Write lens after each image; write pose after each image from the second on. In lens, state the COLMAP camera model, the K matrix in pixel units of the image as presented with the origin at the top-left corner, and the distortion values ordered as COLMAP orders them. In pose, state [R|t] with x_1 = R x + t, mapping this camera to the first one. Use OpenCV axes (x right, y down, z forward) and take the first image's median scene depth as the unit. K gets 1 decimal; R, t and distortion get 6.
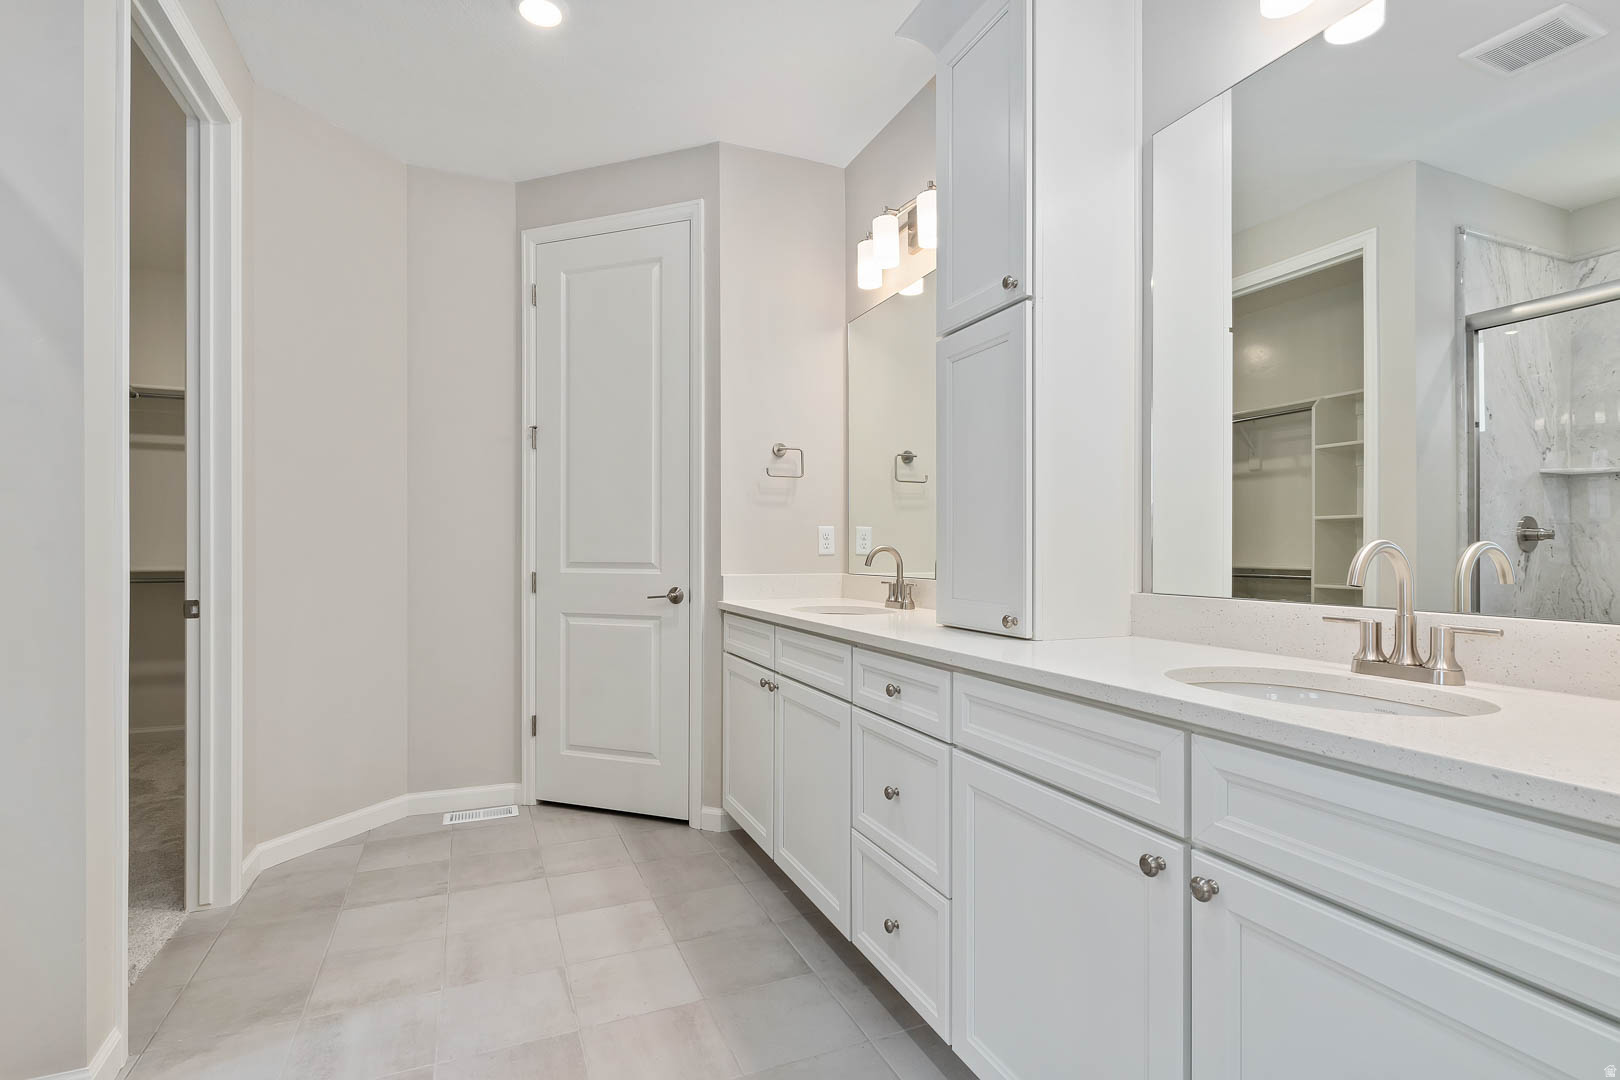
lens RADIAL K [[765.1, 0, 811.7], [0, 765.1, 539.9], [0, 0, 1]] dist [-0.003473, -0.000391]
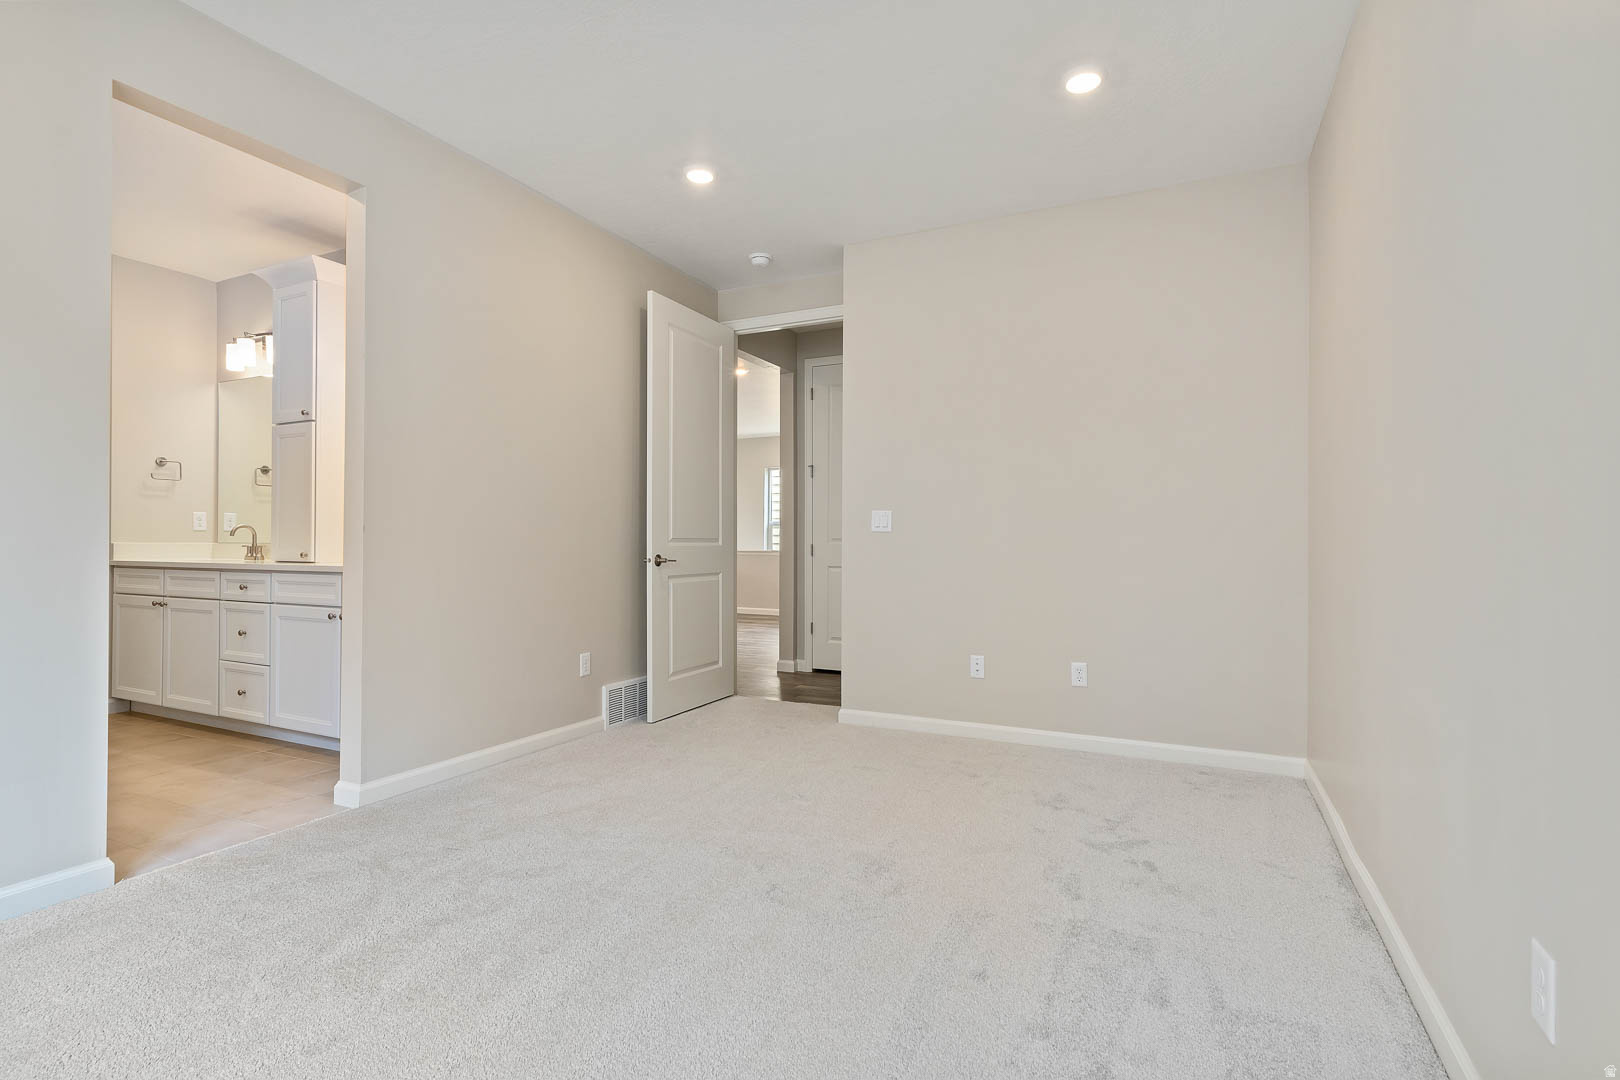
lens RADIAL K [[765.1, 0, 808.5], [0, 765.1, 541.4], [0, 0, 1]] dist [-0.003473, -0.000391]
pose [[0.759205, 0.004318, 0.650838, -0.058239], [-0.012179, 0.999897, 0.007573, 0.016928], [-0.650738, -0.013676, 0.759179, -1.124417]]
